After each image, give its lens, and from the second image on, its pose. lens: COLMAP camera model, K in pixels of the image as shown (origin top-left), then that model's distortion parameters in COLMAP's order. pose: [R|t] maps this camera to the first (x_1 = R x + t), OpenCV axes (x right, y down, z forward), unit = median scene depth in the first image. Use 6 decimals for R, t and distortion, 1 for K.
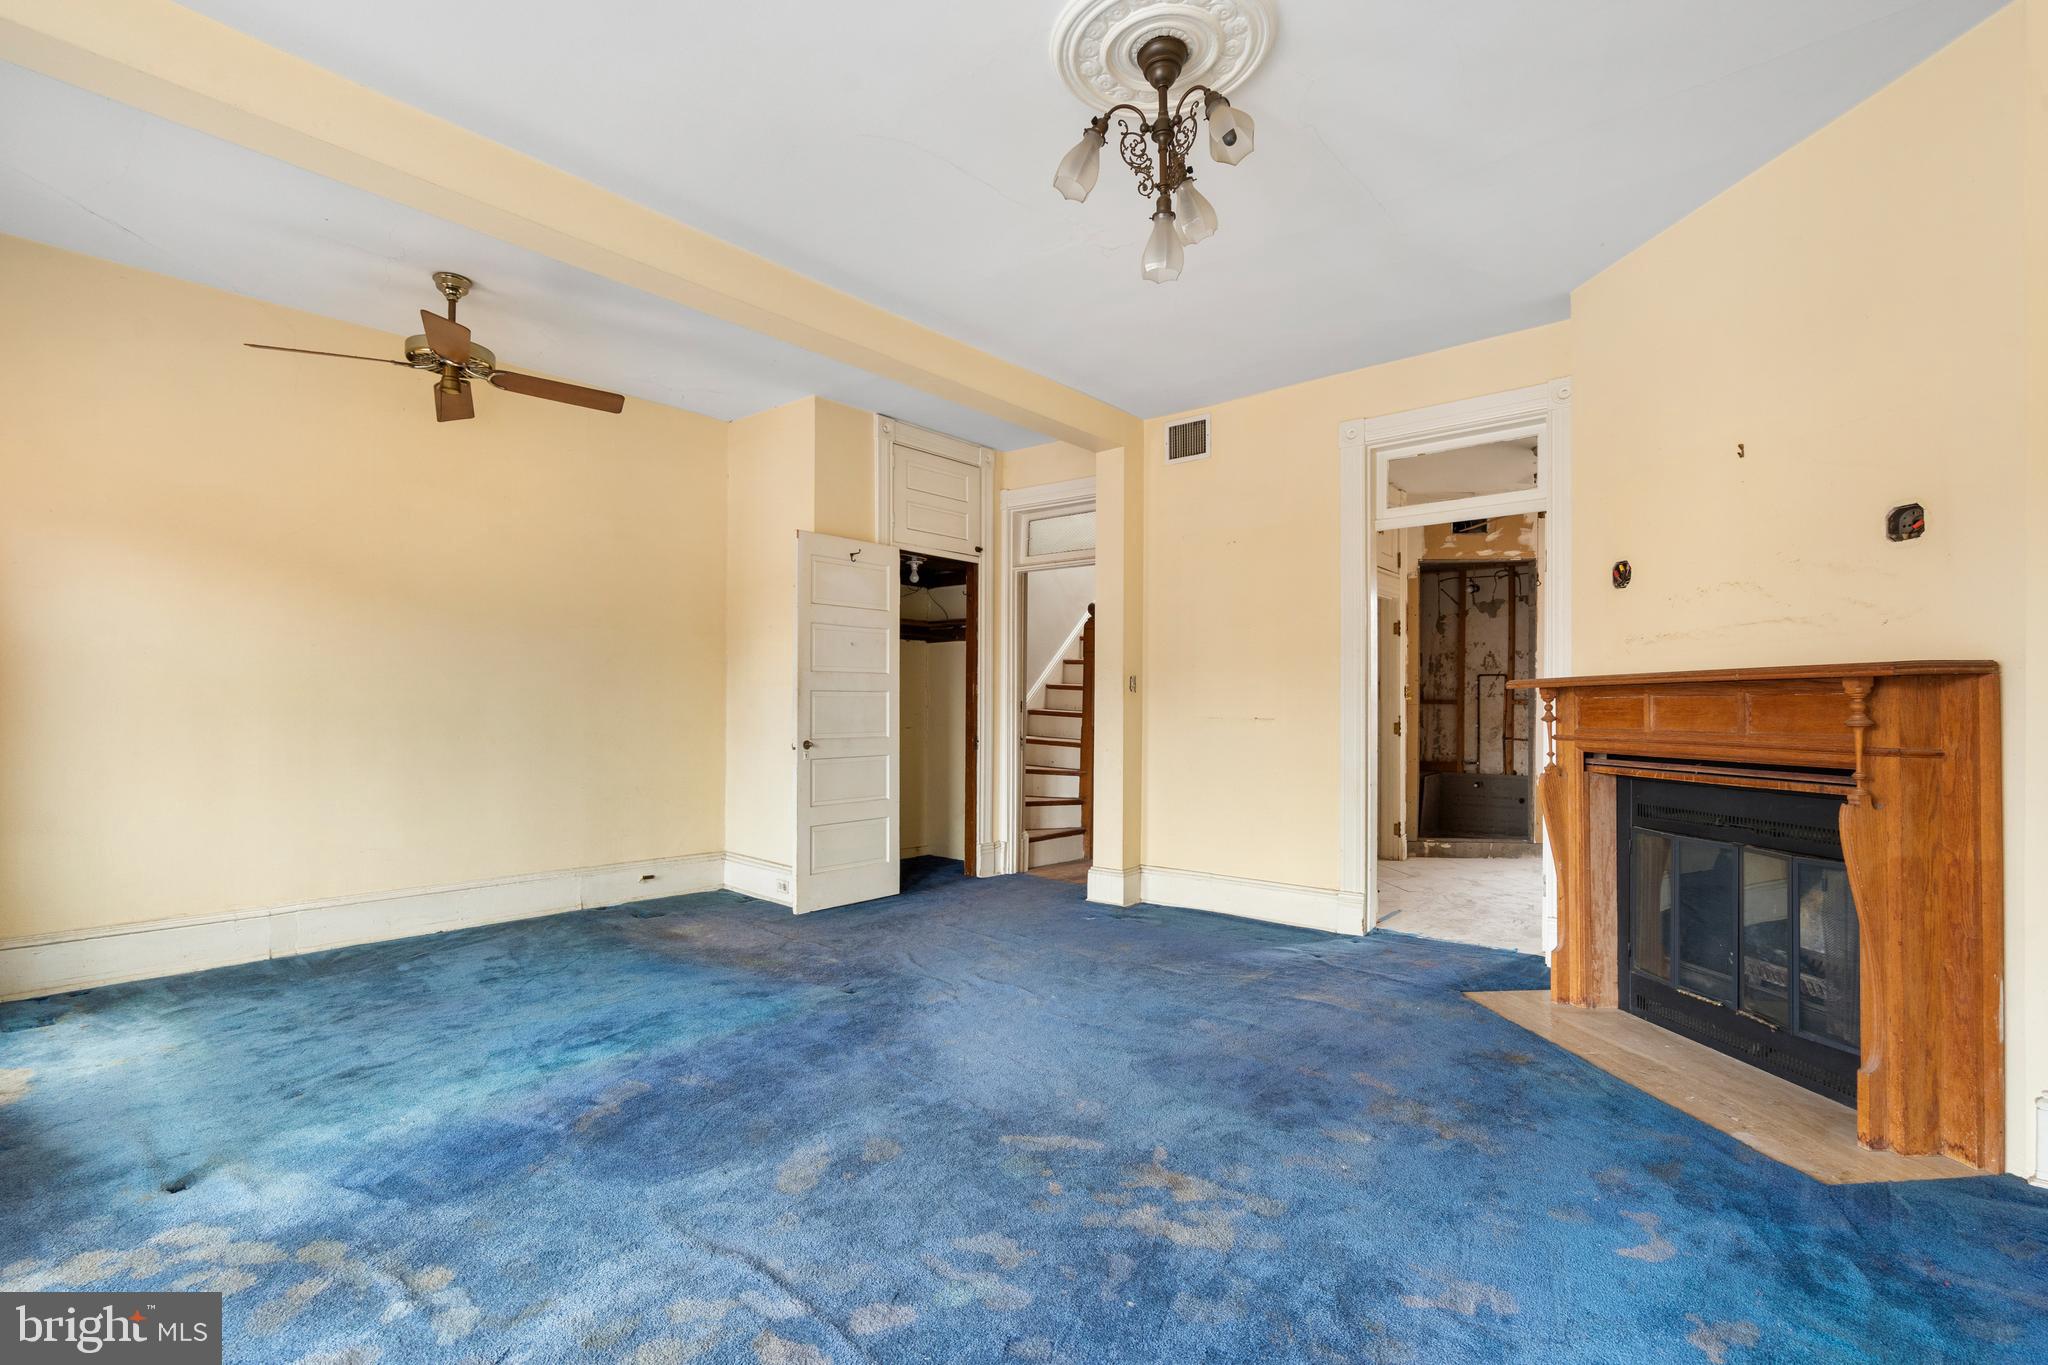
lens RADIAL K [[931.8, 0, 1005.2], [0, 931.8, 692.7], [0, 0, 1]] dist [-0.004075, 0.000237]
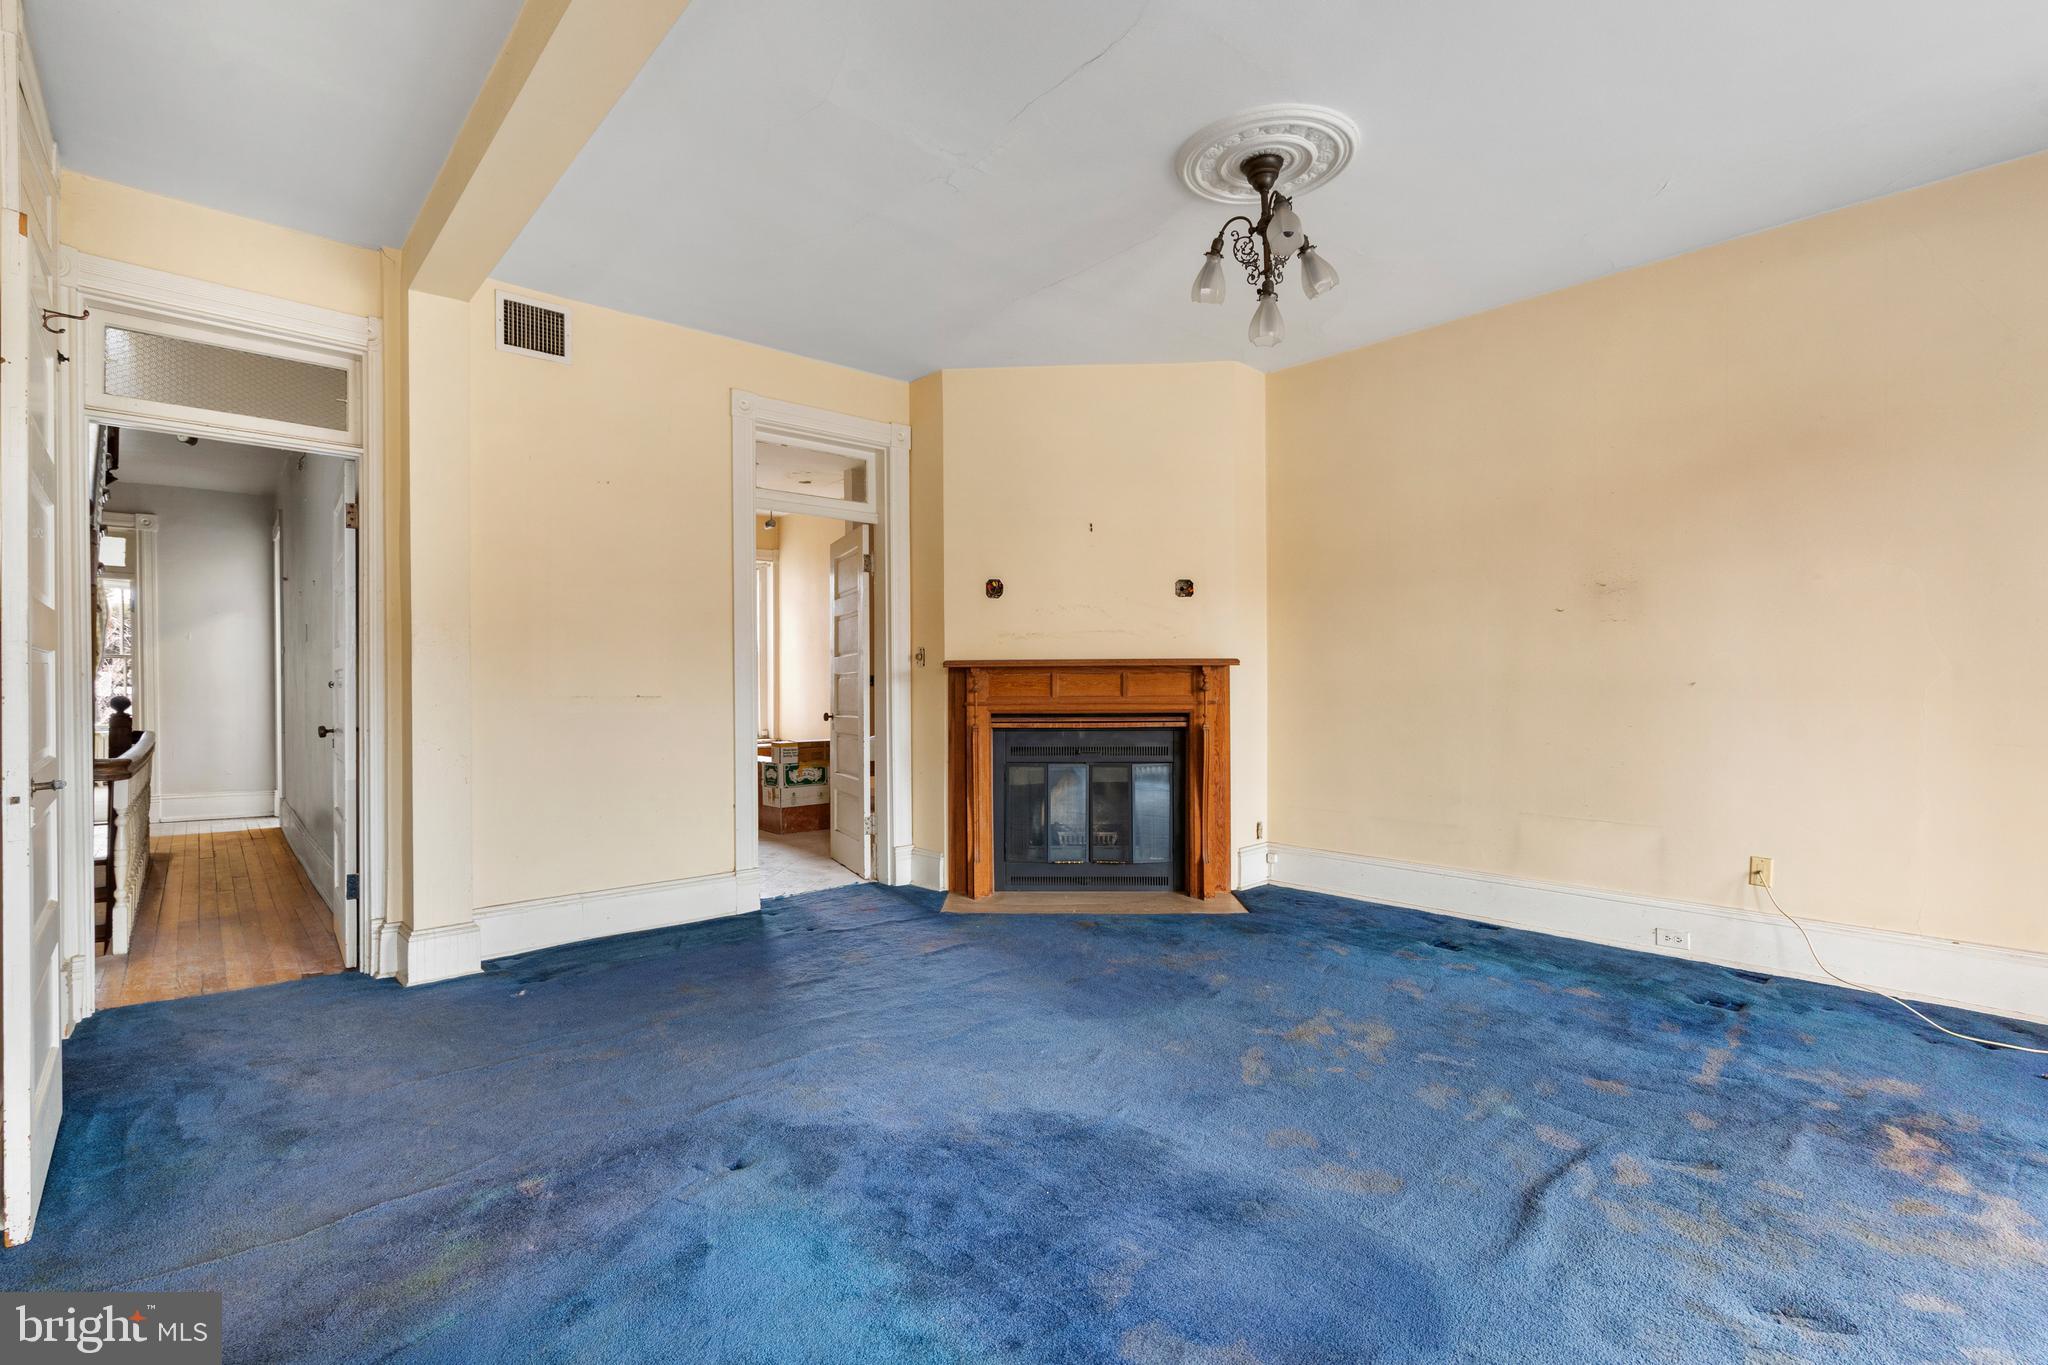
lens RADIAL K [[937.6, 0, 1018.2], [0, 937.6, 695.5], [0, 0, 1]] dist [-0.005826, -0.000246]
pose [[0.126201, -0.037091, 0.991311, -1.096245], [-0.011481, 0.999179, 0.038847, -0.027139], [-0.991938, -0.016284, 0.125672, 1.110215]]
